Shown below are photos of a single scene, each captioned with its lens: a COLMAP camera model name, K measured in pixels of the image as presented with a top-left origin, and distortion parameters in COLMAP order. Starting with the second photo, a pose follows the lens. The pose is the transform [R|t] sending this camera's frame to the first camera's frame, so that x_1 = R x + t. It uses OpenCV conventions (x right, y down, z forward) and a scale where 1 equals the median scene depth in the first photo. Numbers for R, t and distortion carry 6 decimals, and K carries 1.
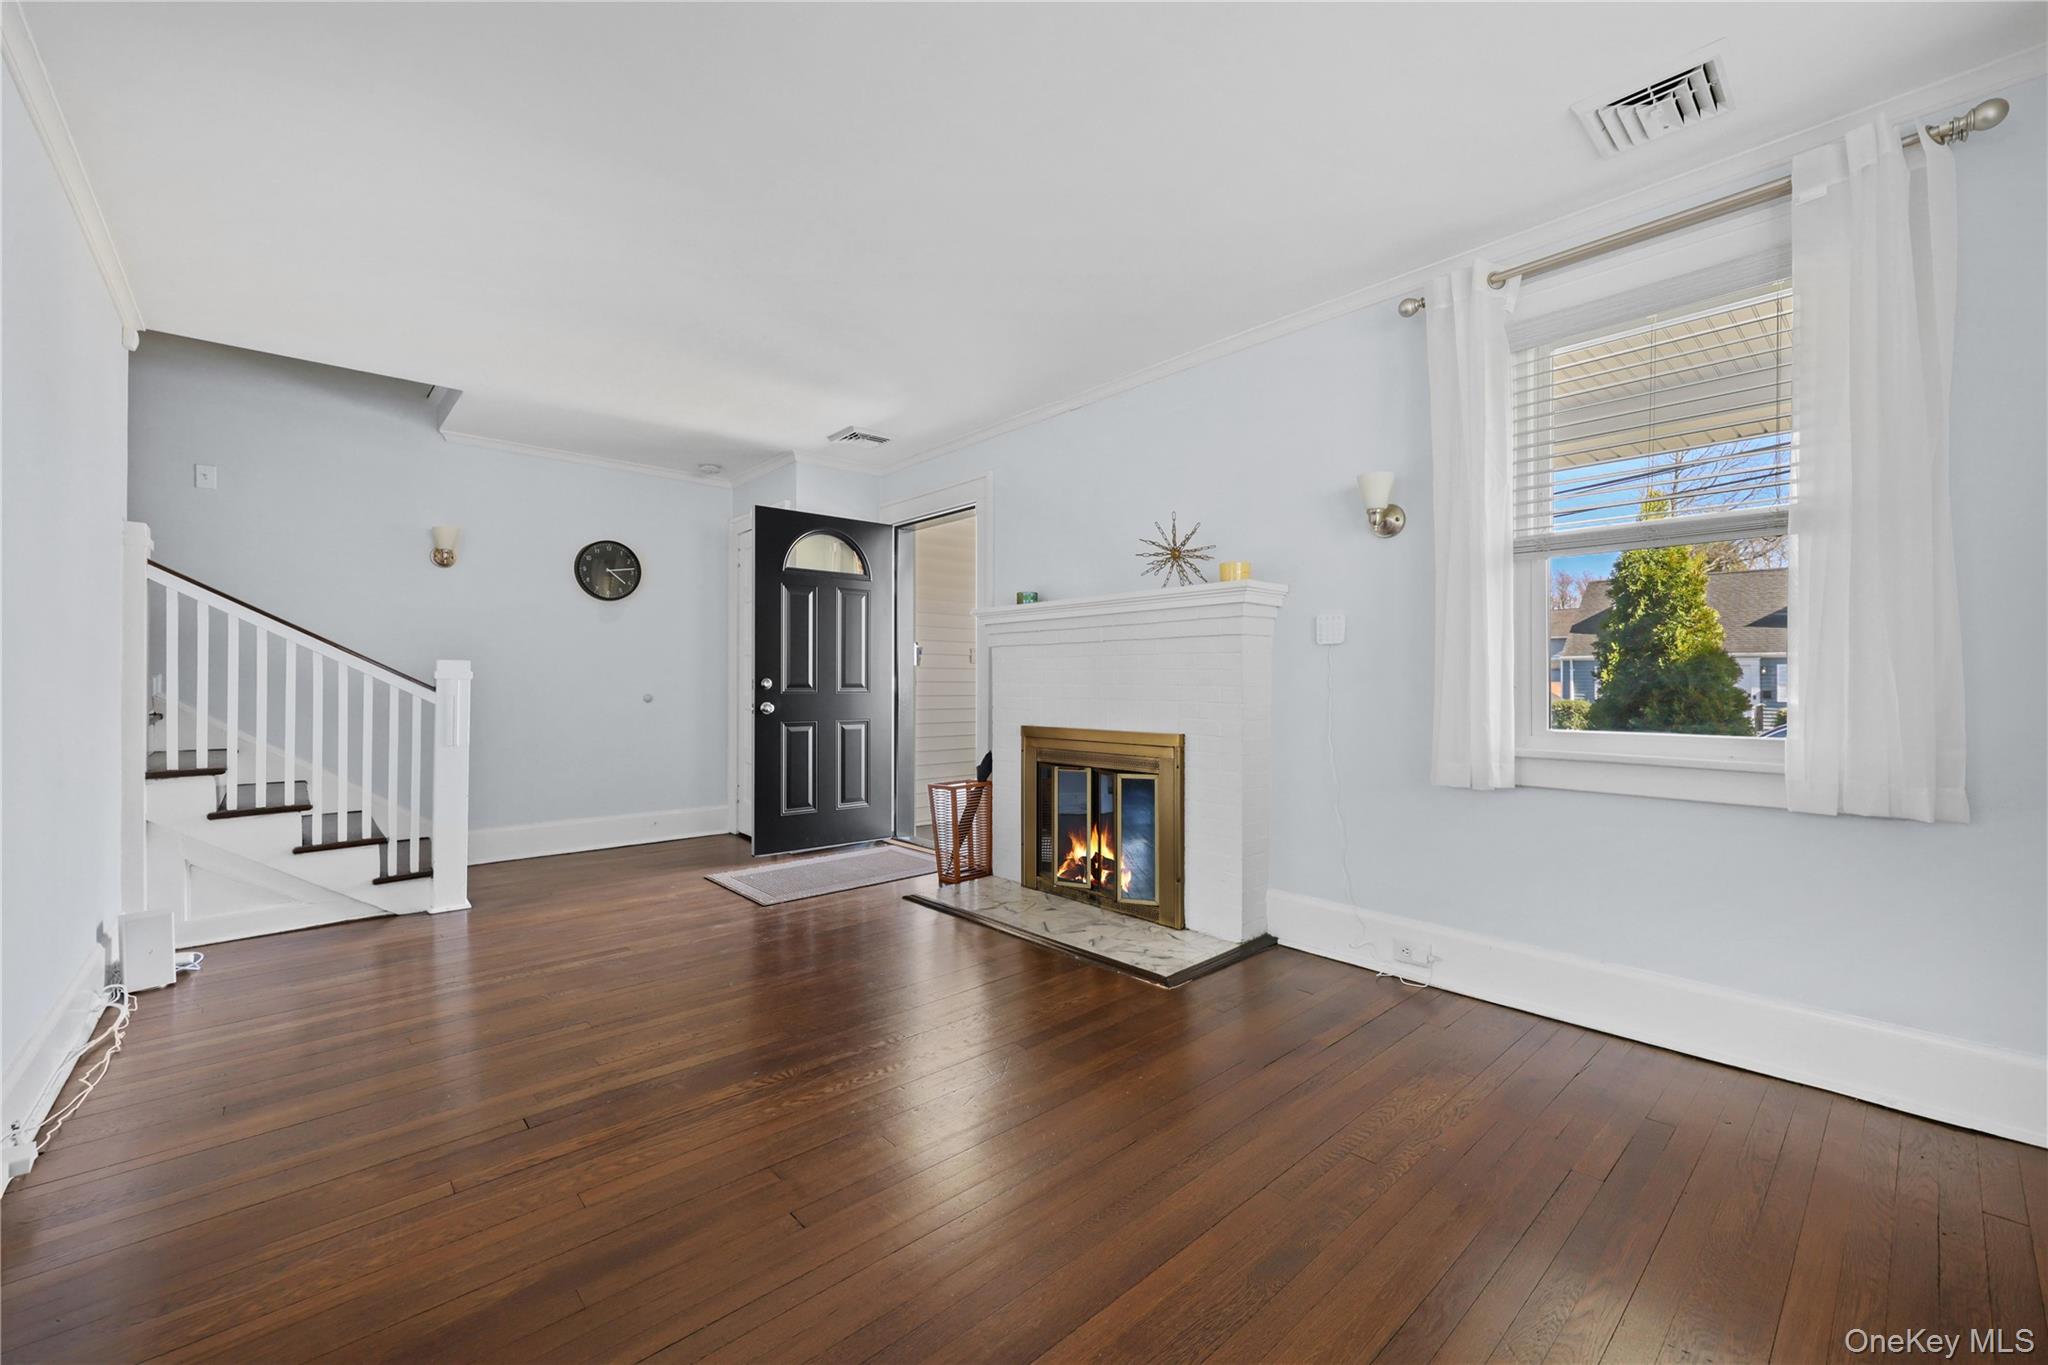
lens RADIAL K [[822.7, 0, 1028.0], [0, 822.7, 682.1], [0, 0, 1]] dist [0.002528, 0.000005]
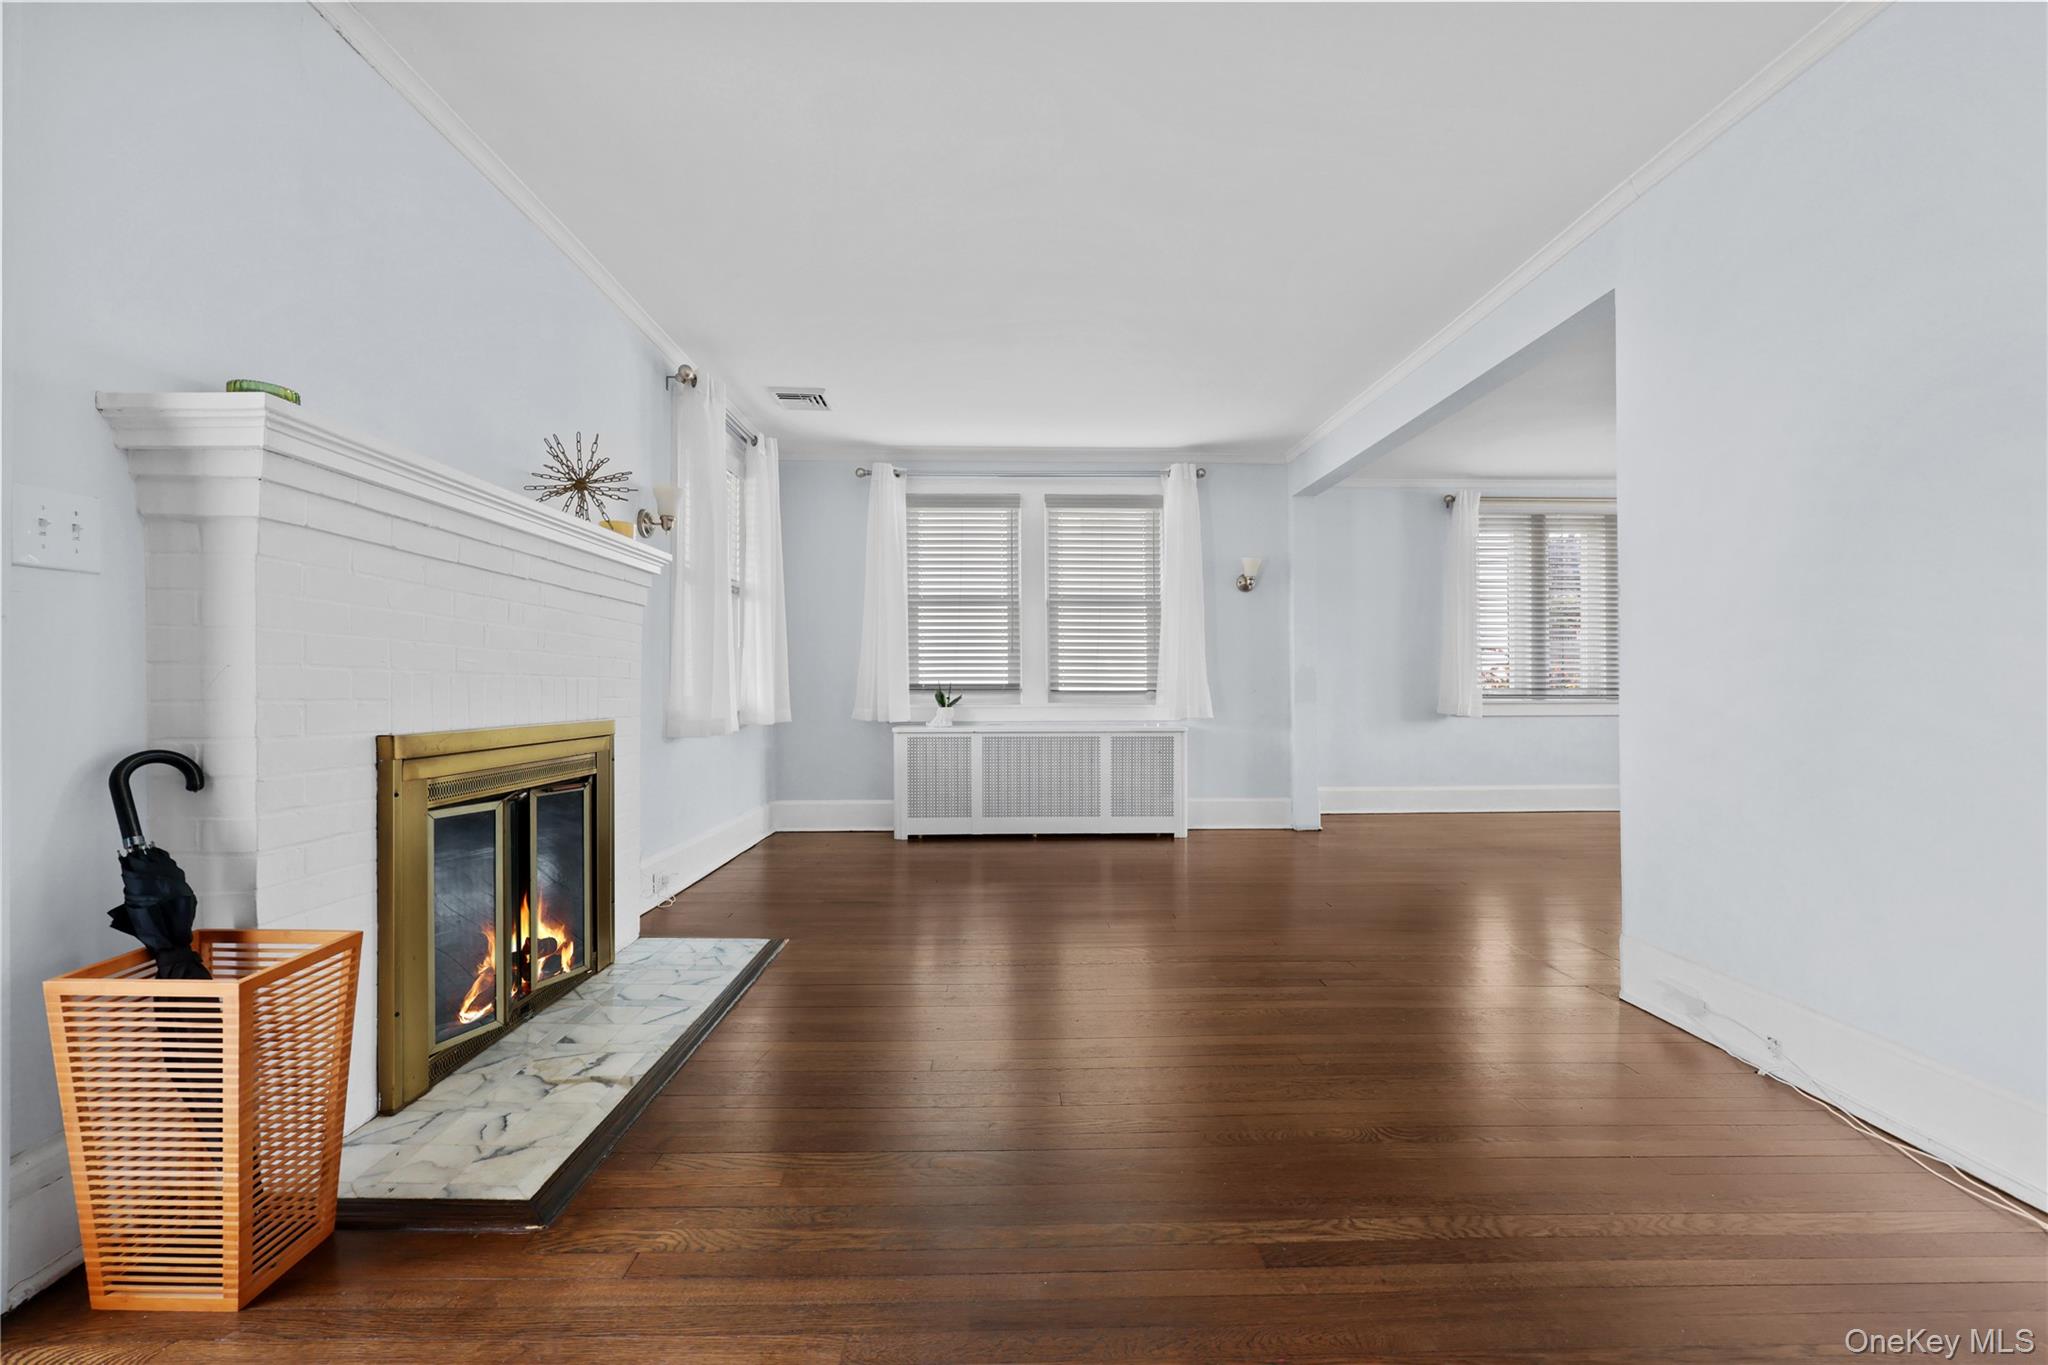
lens RADIAL K [[833.4, 0, 1026.3], [0, 833.4, 685.4], [0, 0, 1]] dist [-0.003139, -0.000344]
pose [[-0.762683, -0.001199, 0.646771, -0.630991], [-0.003629, 0.999990, -0.002426, 0.032284], [-0.646762, -0.004197, -0.762681, 1.326154]]
